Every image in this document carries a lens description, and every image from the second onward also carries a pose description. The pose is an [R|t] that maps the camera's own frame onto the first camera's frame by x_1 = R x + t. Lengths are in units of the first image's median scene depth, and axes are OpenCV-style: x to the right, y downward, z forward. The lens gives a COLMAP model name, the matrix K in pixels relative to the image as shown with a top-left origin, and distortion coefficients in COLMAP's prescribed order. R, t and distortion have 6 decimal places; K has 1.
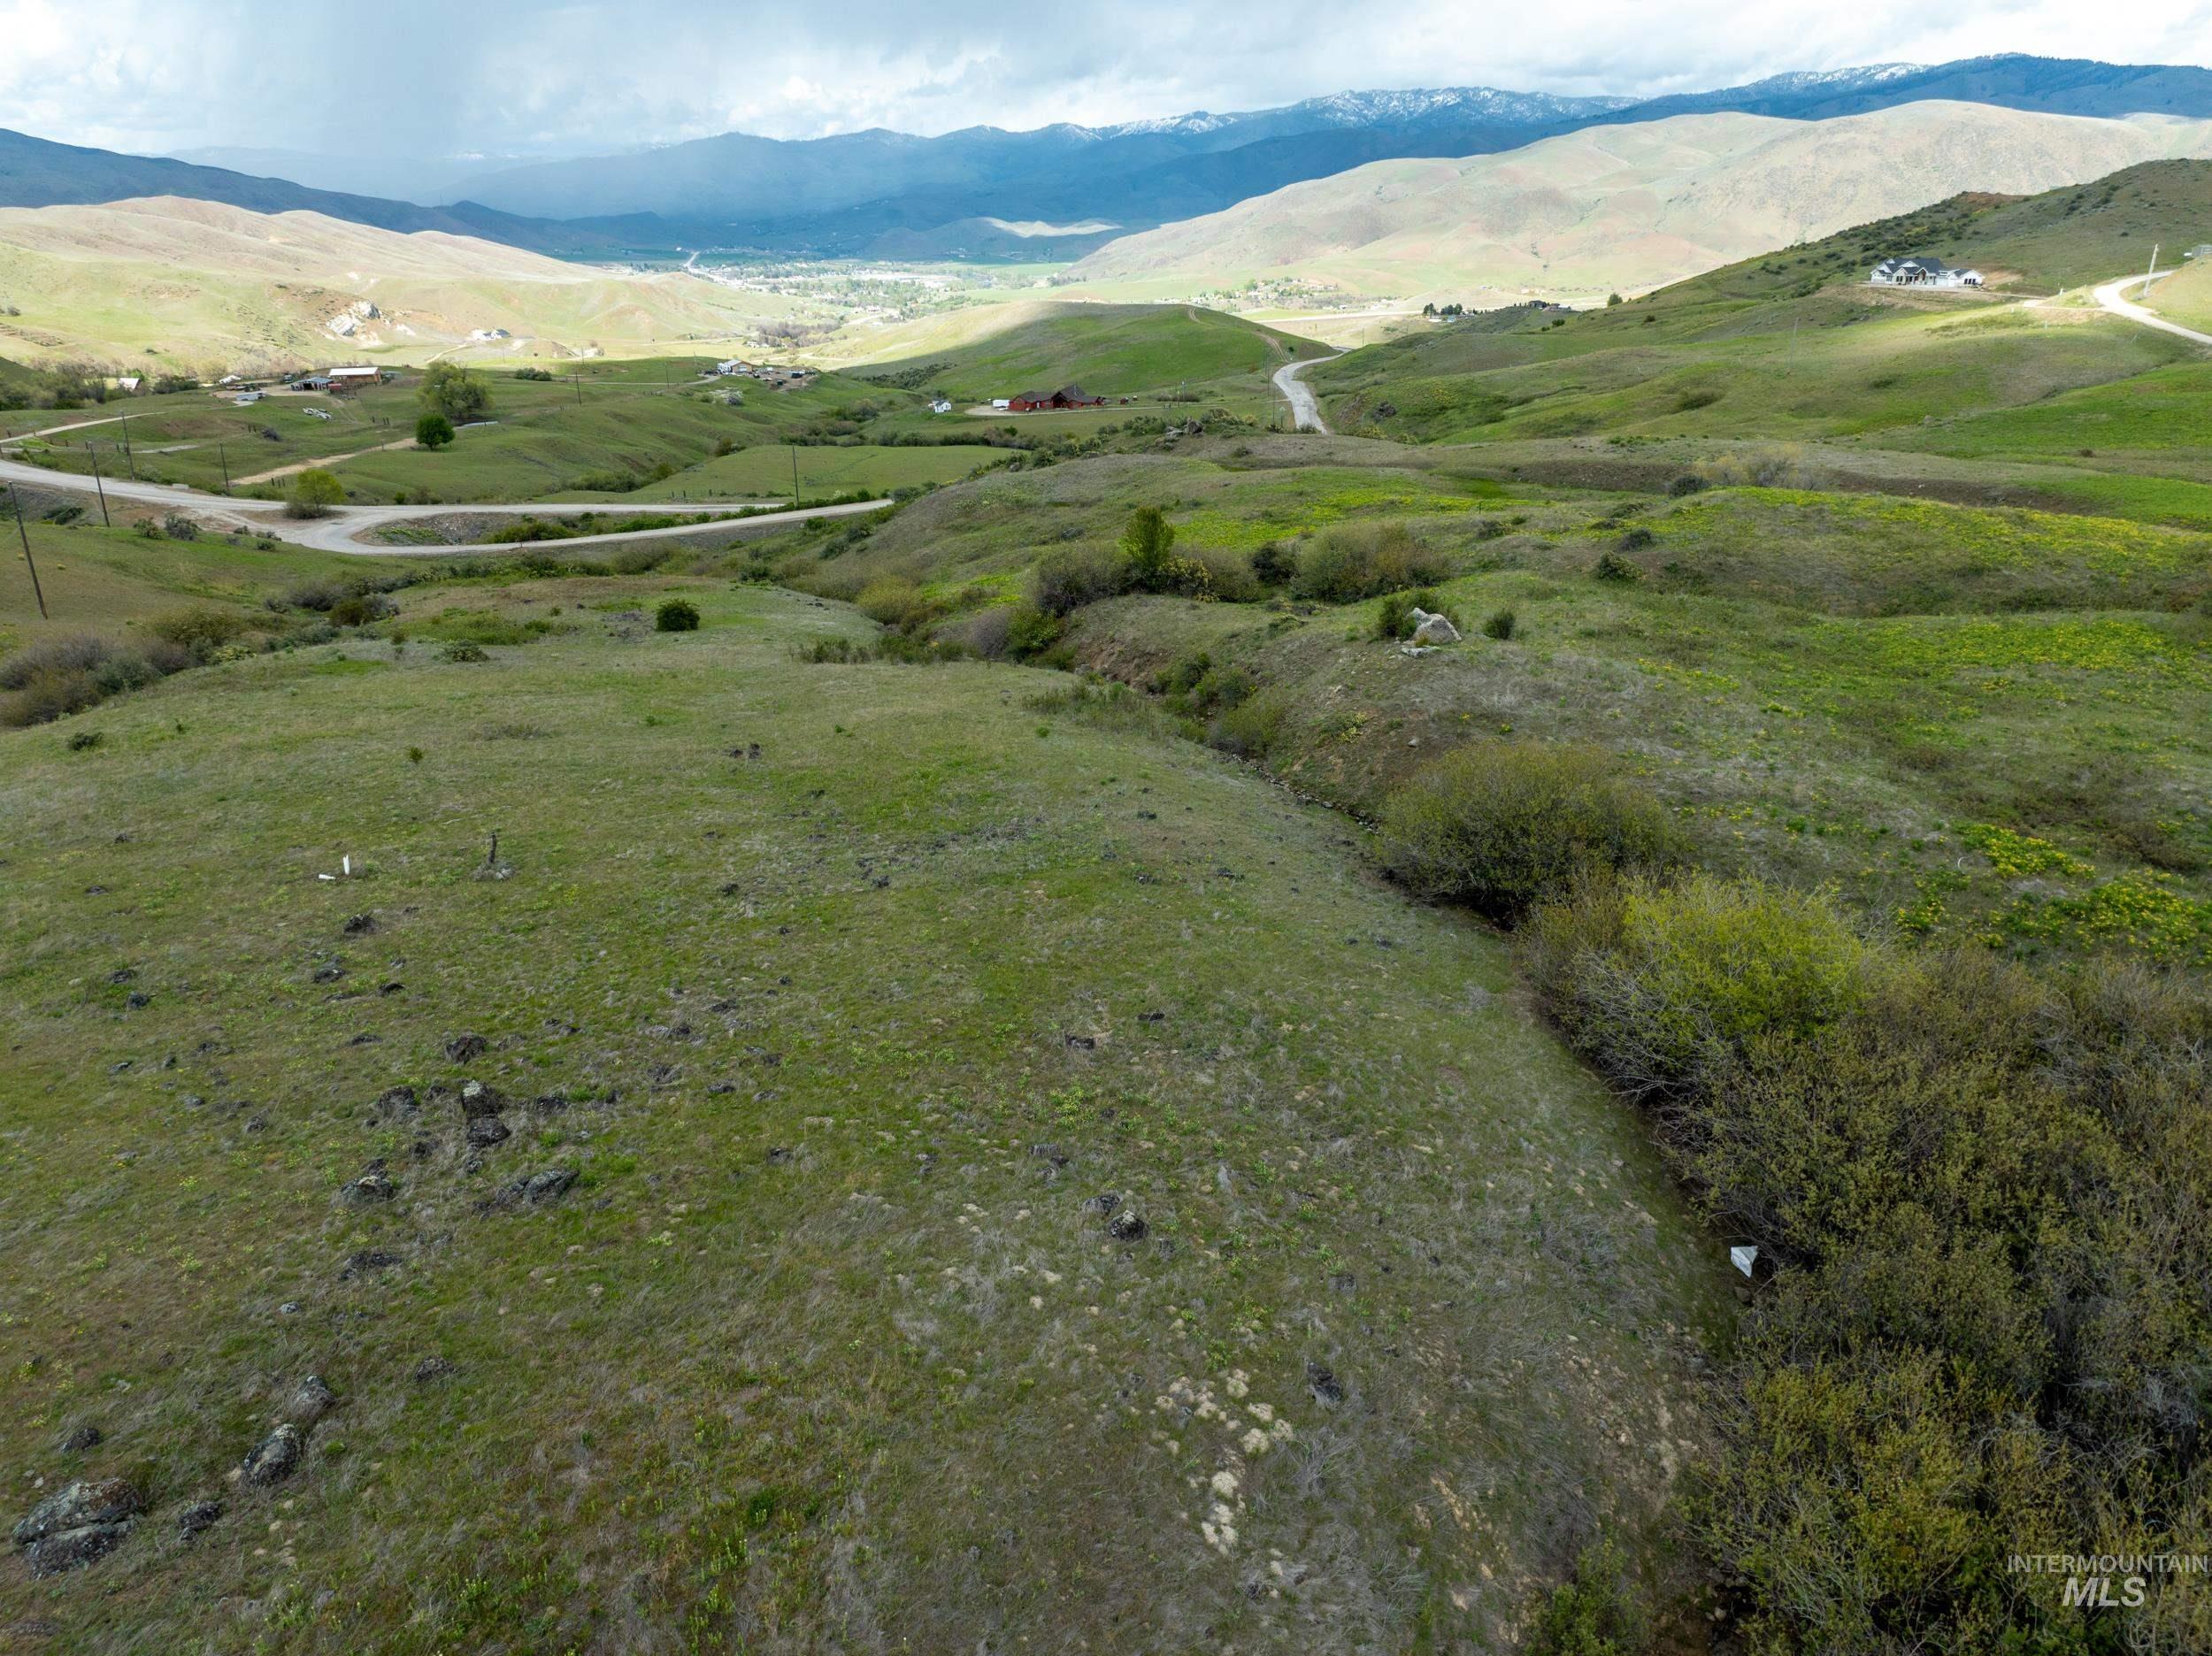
lens RADIAL K [[1566.0, 0, 1109.6], [0, 1566.0, 823.2], [0, 0, 1]] dist [-0.049745, 0.021592]
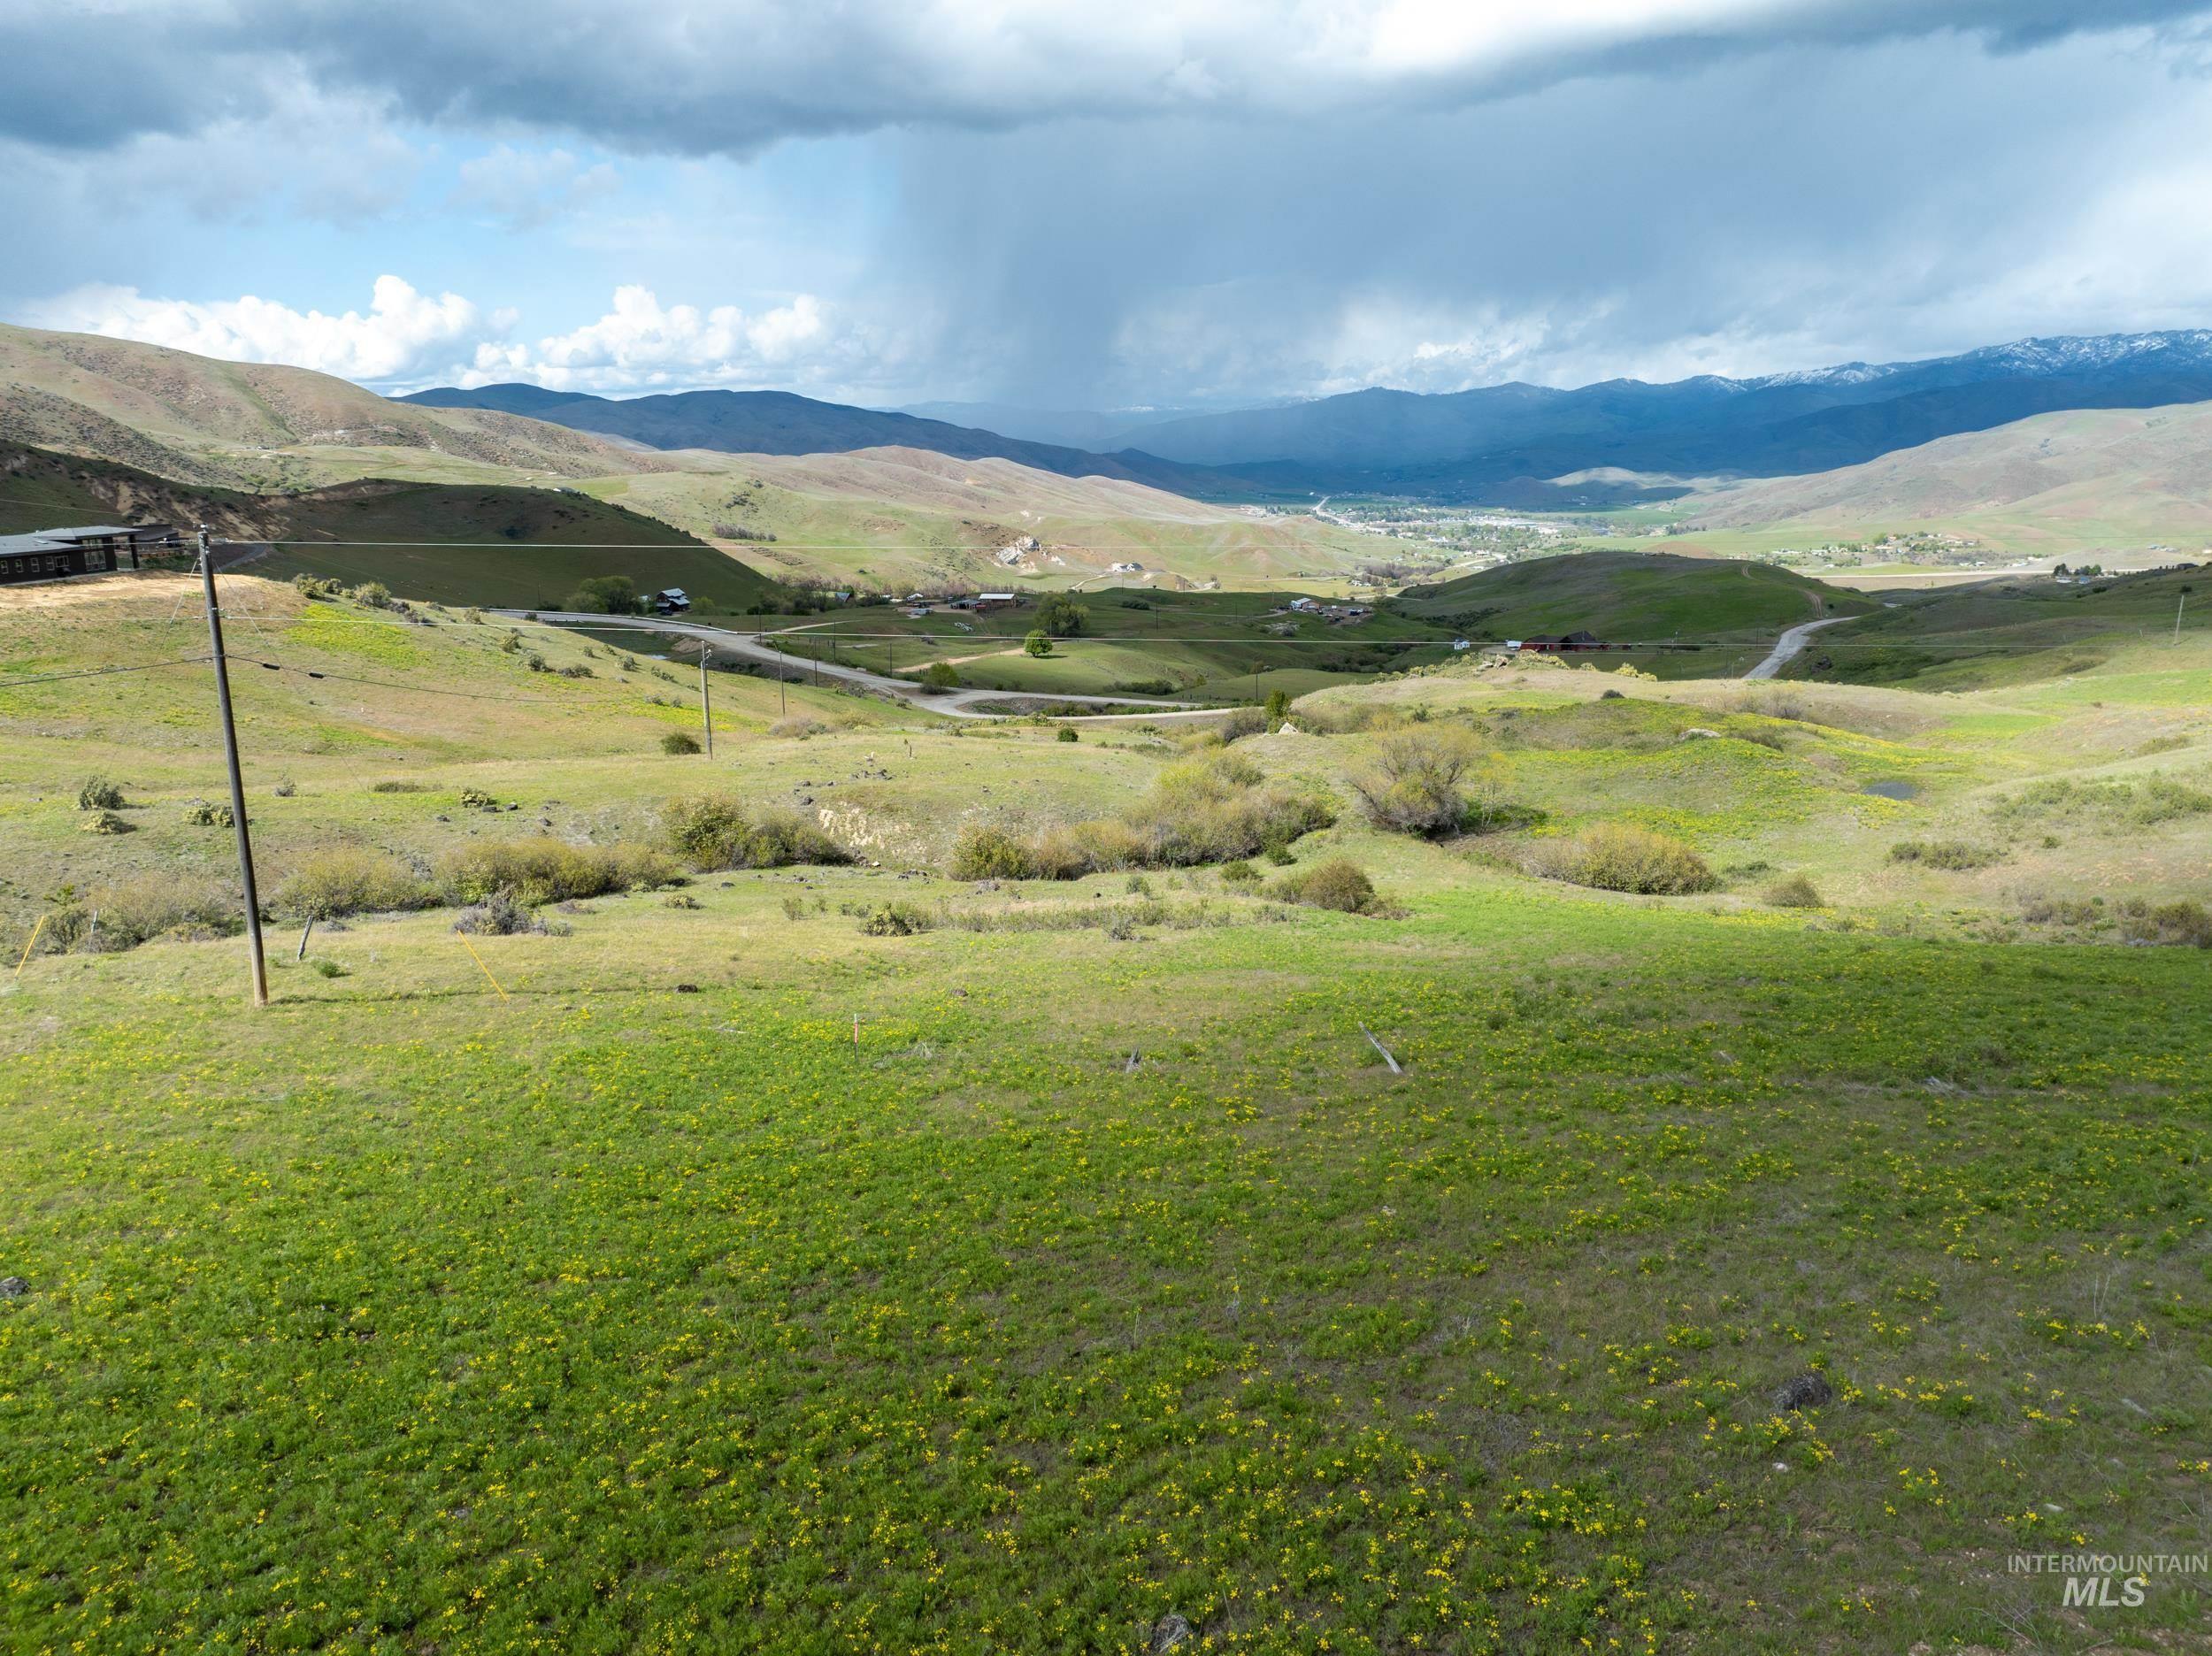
lens RADIAL K [[1566.0, 0, 1105.5], [0, 1566.0, 824.8], [0, 0, 1]] dist [-0.049745, 0.021592]
pose [[0.925963, 0.083539, -0.368257, 0.399834], [-0.135694, 0.983693, -0.118046, 0.163417], [0.352390, 0.159276, 0.922200, -0.623545]]
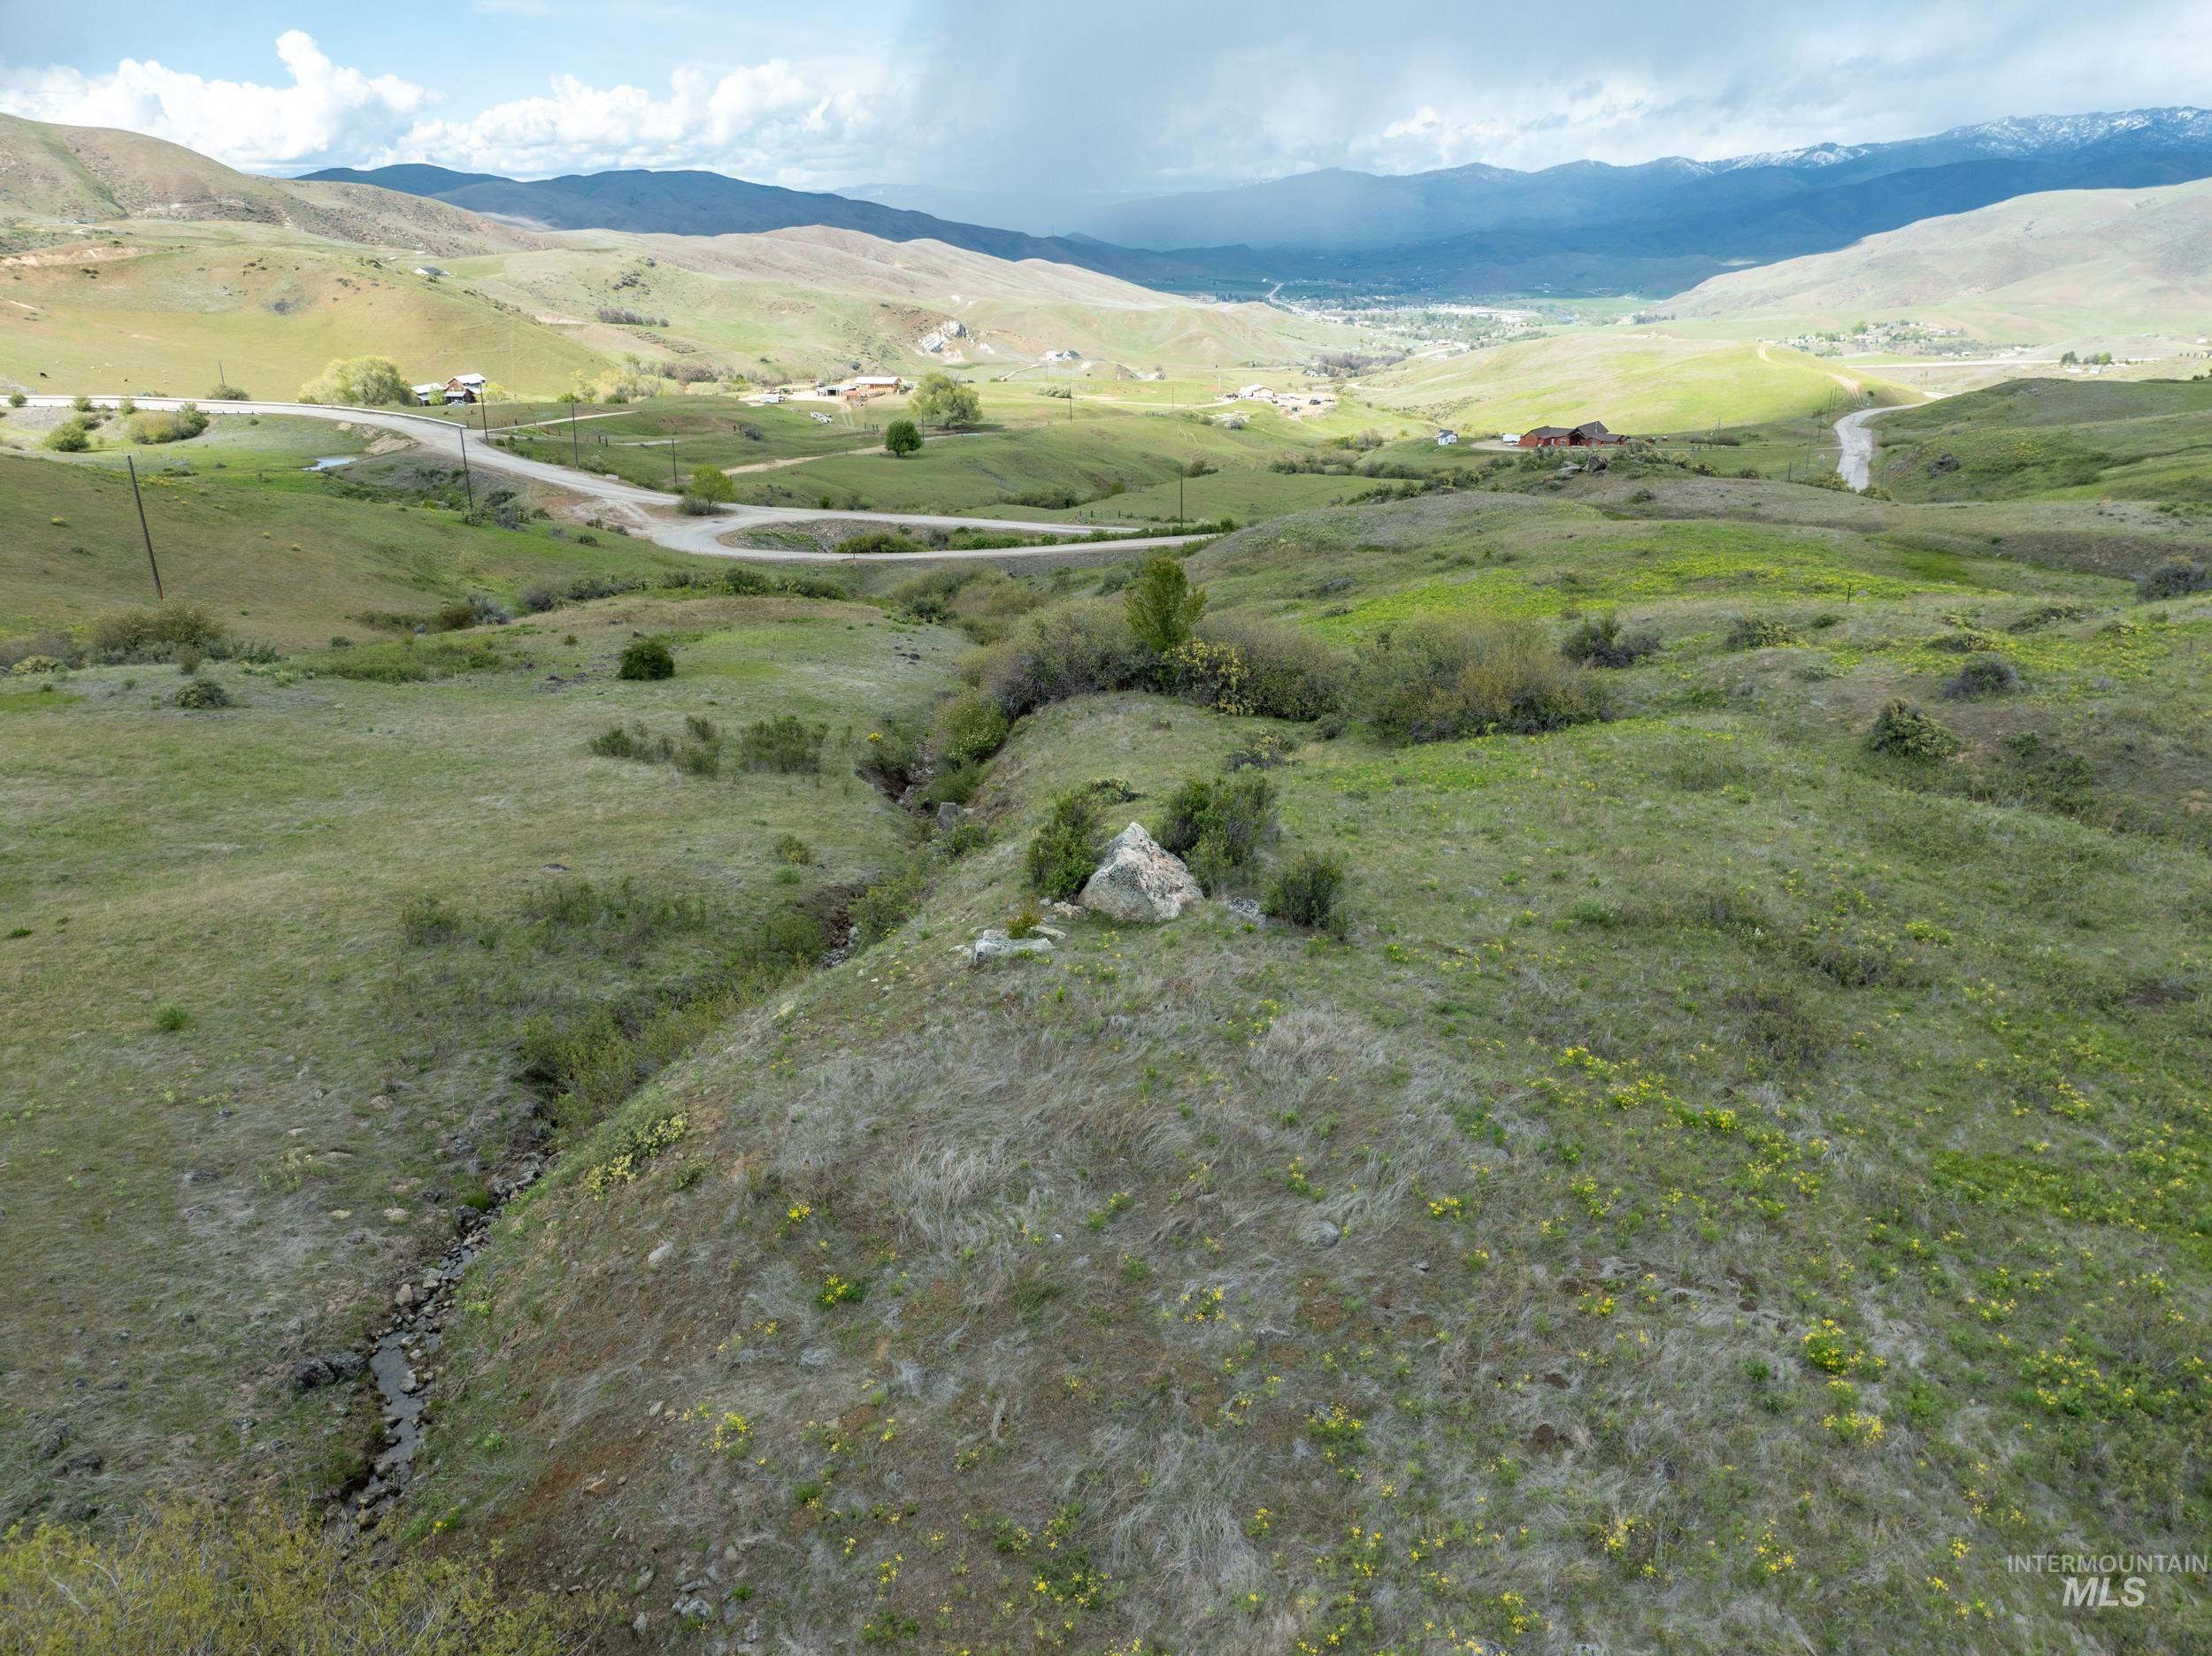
lens RADIAL K [[1566.0, 0, 1110.5], [0, 1566.0, 826.3], [0, 0, 1]] dist [-0.049745, 0.021592]
pose [[0.938776, 0.117547, -0.323856, 0.158055], [-0.123401, 0.992354, 0.002476, -0.065387], [0.321671, 0.037640, 0.946103, 0.277398]]
